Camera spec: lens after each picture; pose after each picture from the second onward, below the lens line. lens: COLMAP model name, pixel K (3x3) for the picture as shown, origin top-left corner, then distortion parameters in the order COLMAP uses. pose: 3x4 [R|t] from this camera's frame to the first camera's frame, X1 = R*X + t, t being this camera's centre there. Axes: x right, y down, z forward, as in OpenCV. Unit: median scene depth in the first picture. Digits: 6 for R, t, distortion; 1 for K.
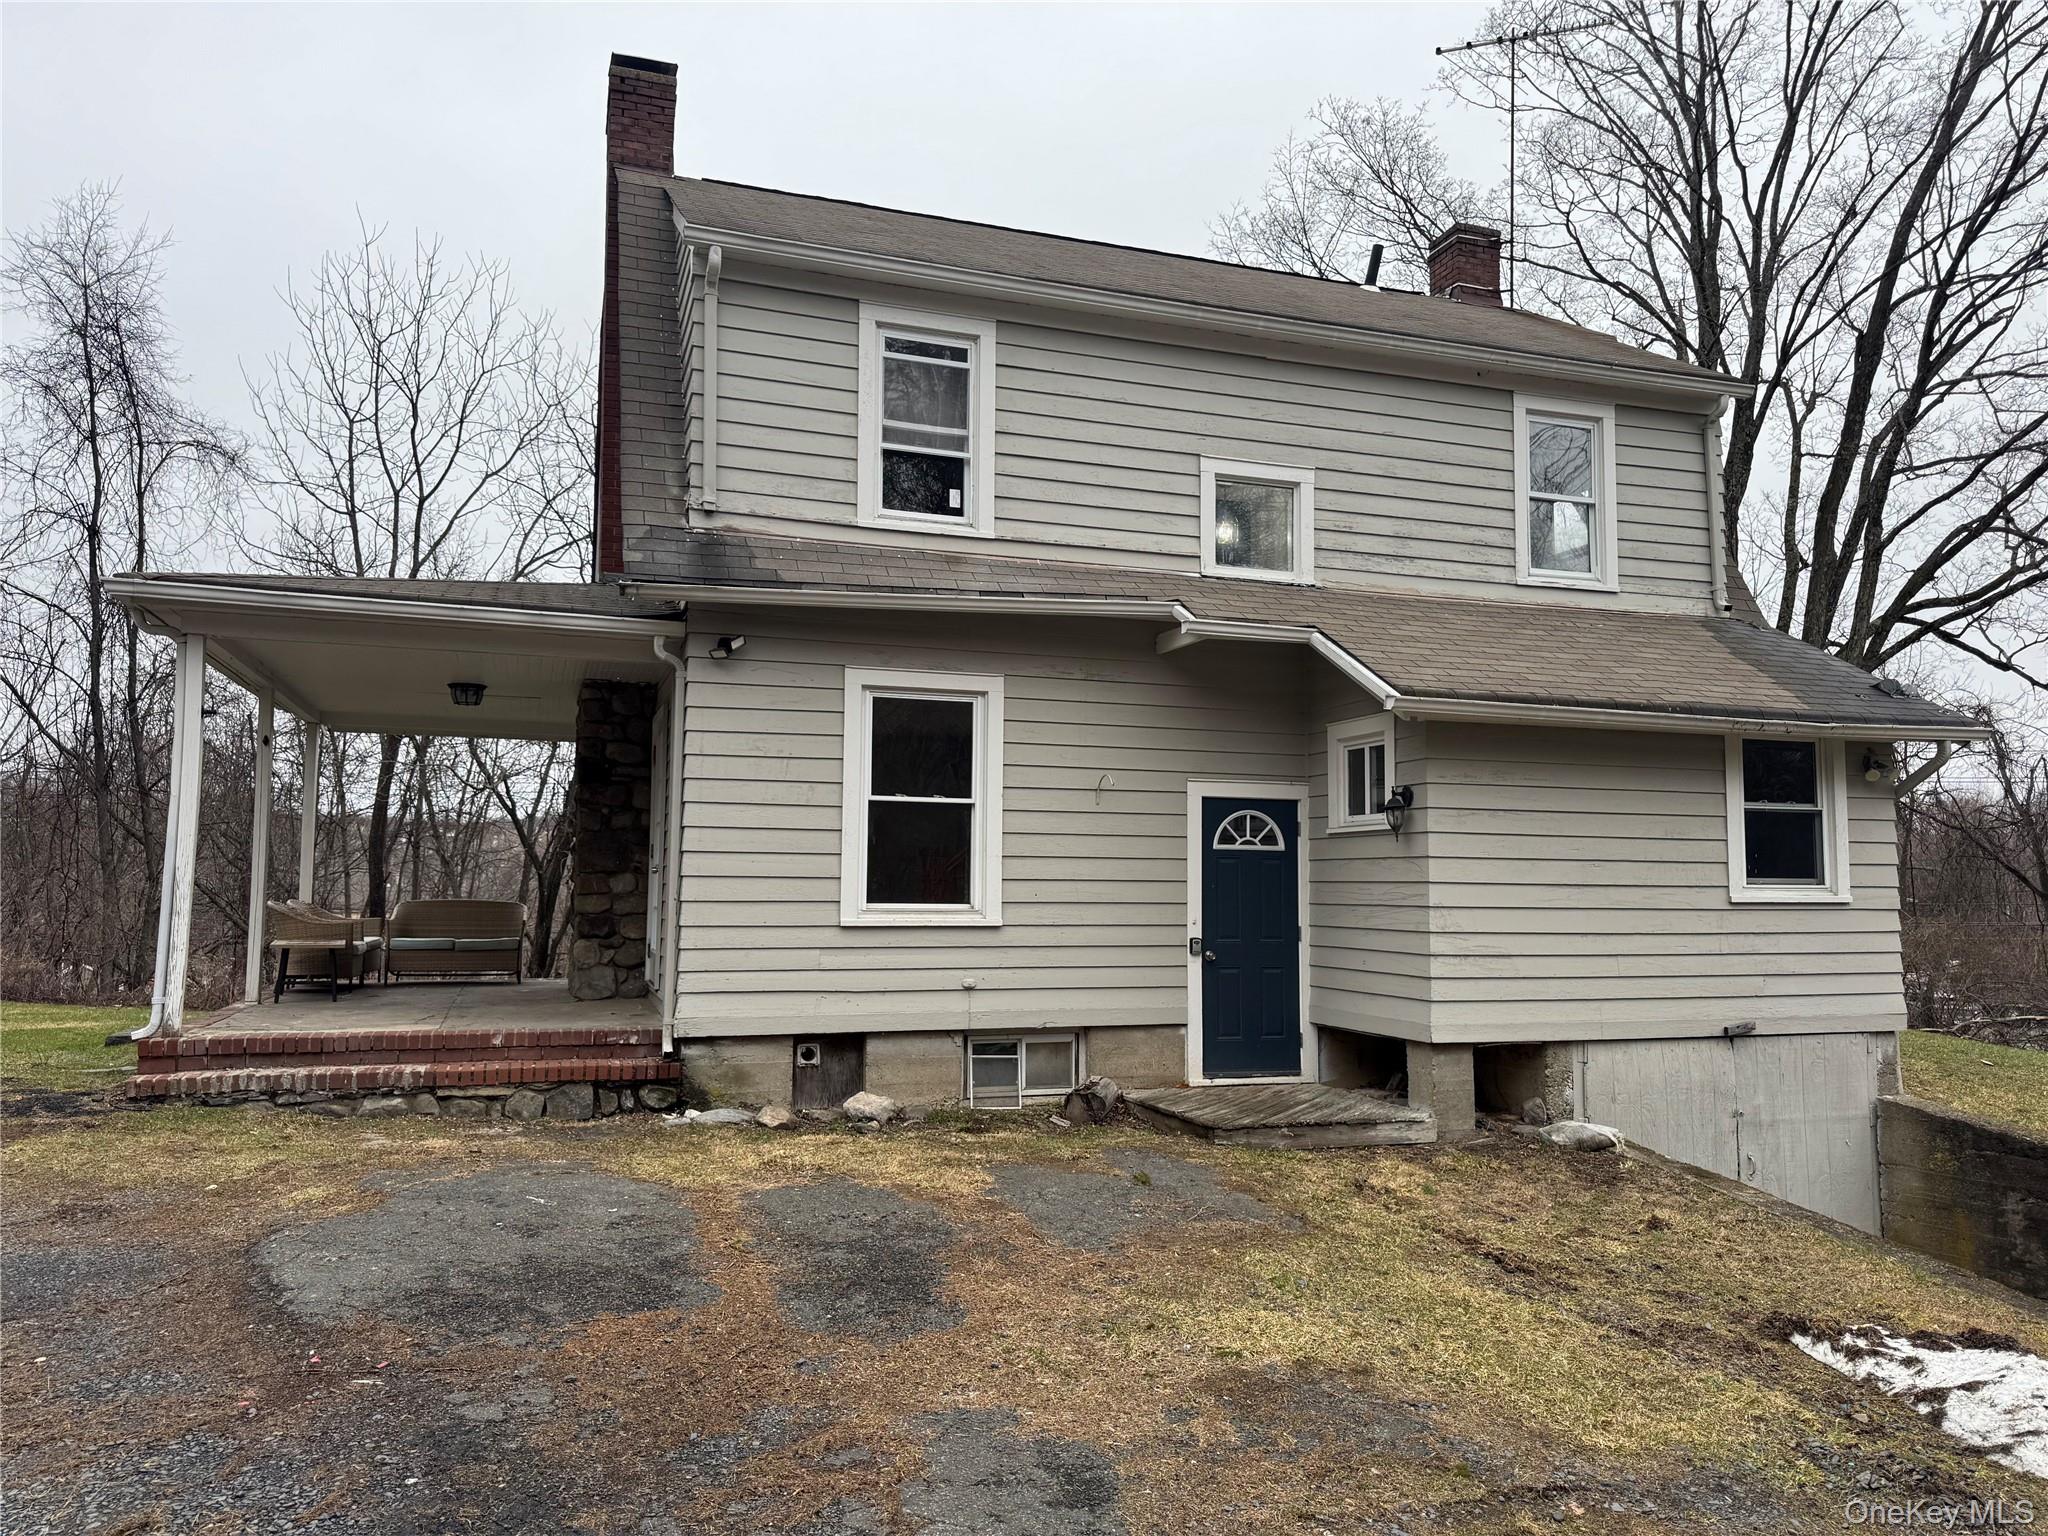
lens RADIAL K [[1429.1, 0, 1175.1], [0, 1429.1, 784.4], [0, 0, 1]] dist [0.098801, -0.133148]
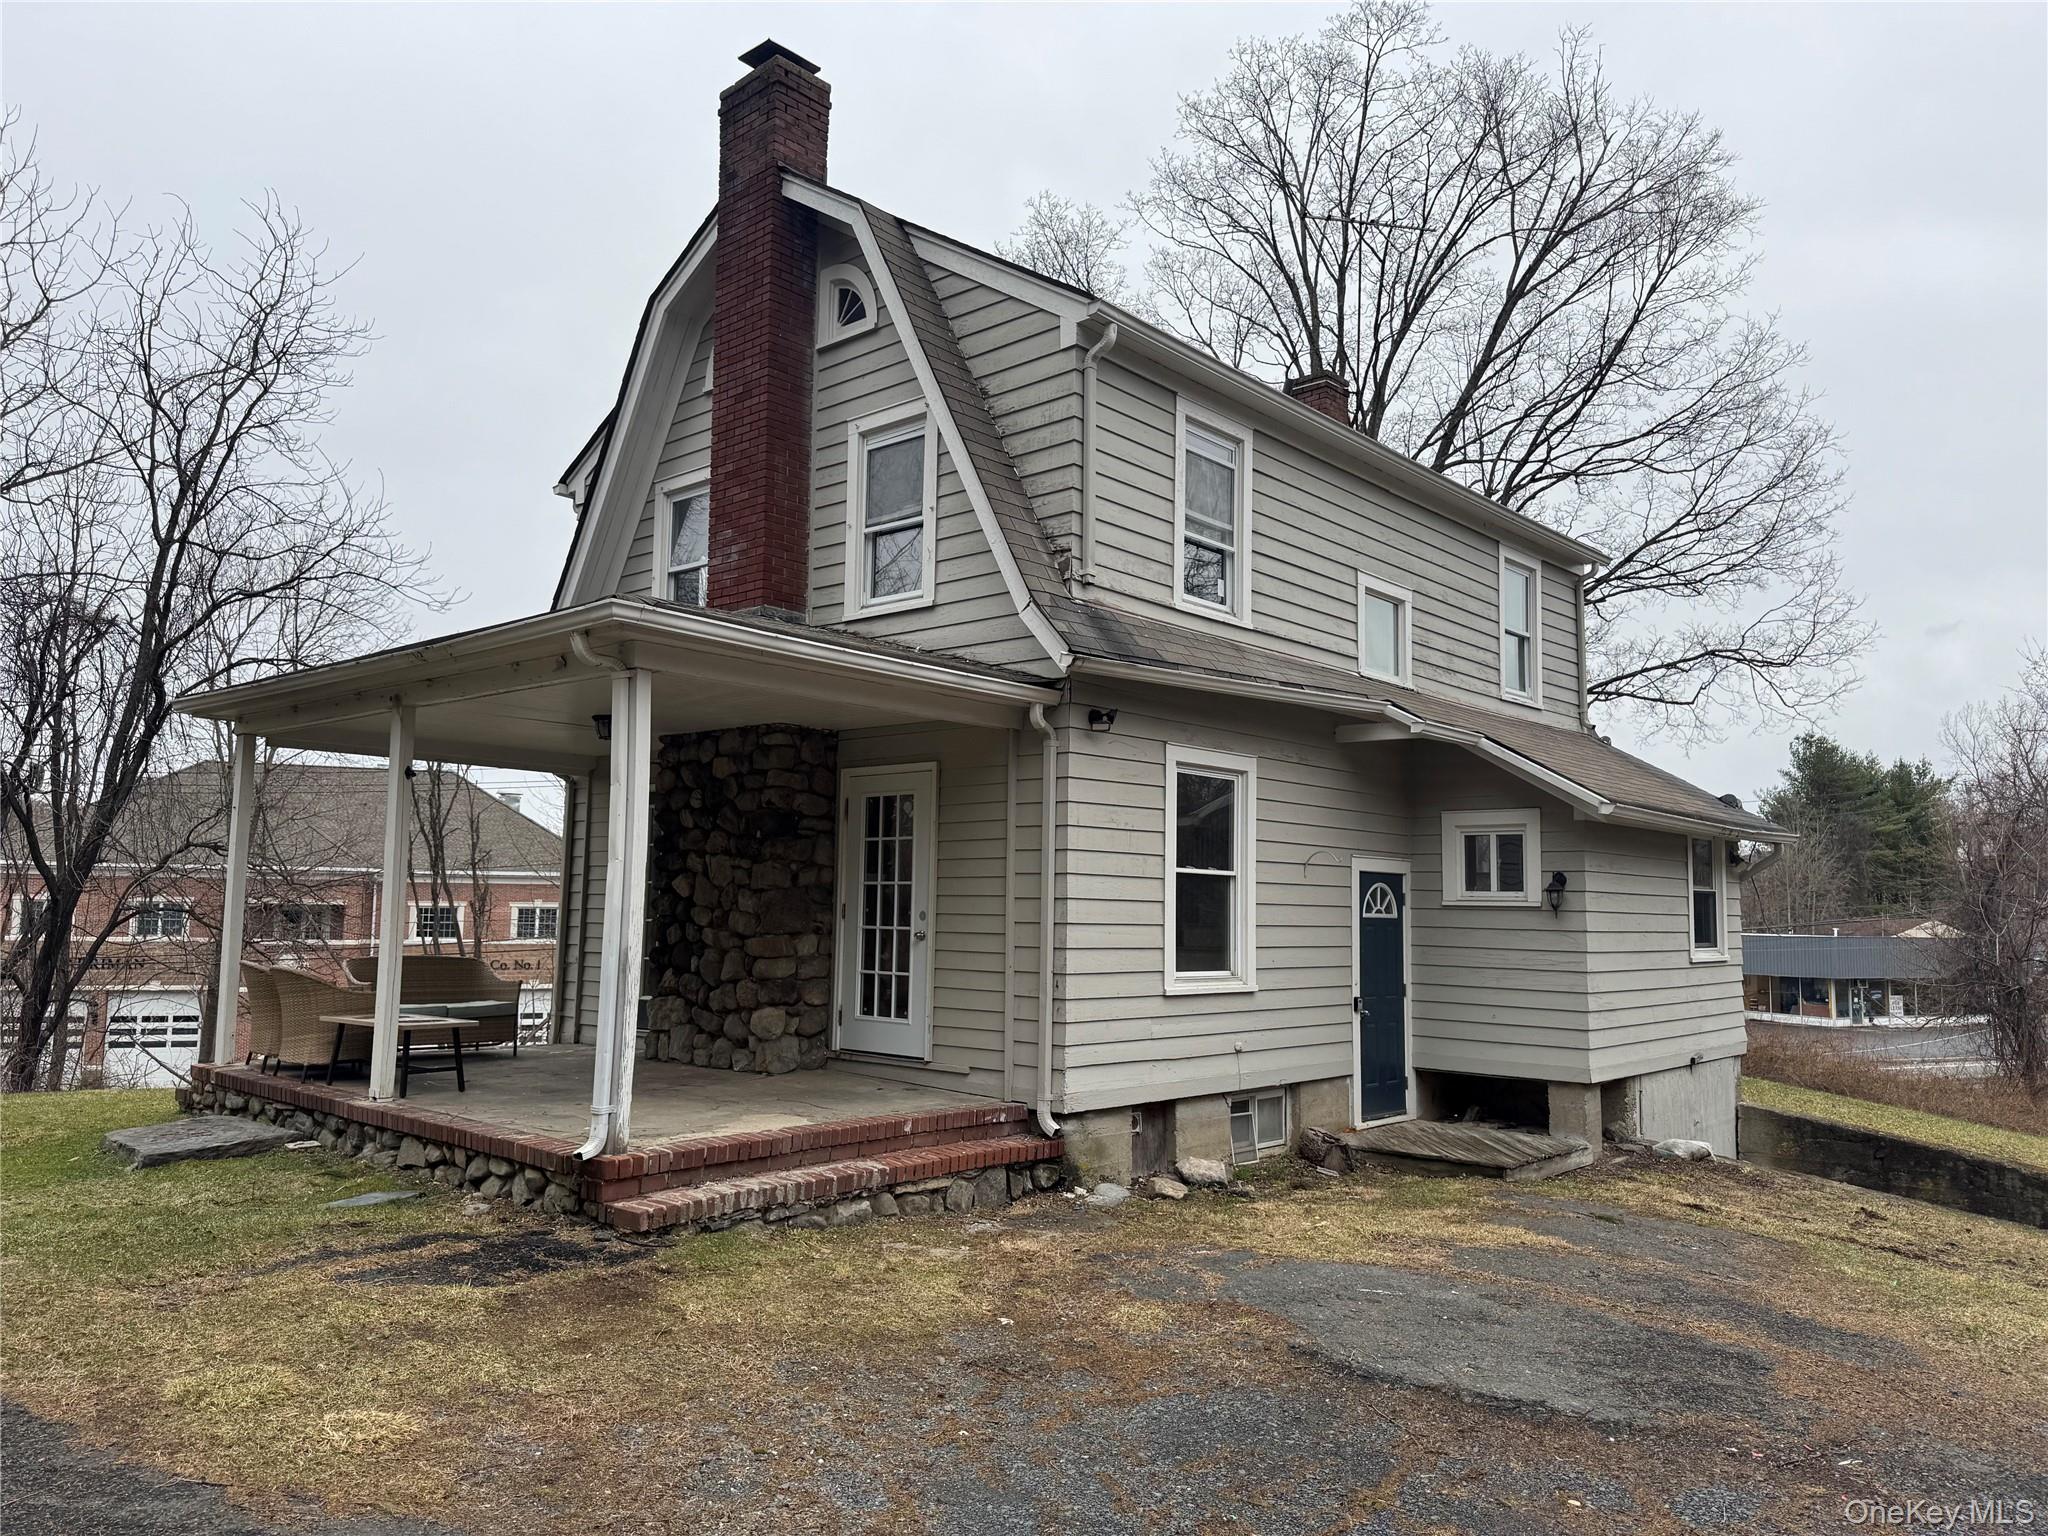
lens RADIAL K [[1415.3, 0, 1024.0], [0, 1415.3, 768.0], [0, 0, 1]] dist [0.061419, -0.045192]
pose [[0.871434, 0.055776, 0.487331, -0.792613], [-0.049650, 0.998441, -0.025490, -0.032109], [-0.487993, -0.001984, 0.872845, 0.155679]]
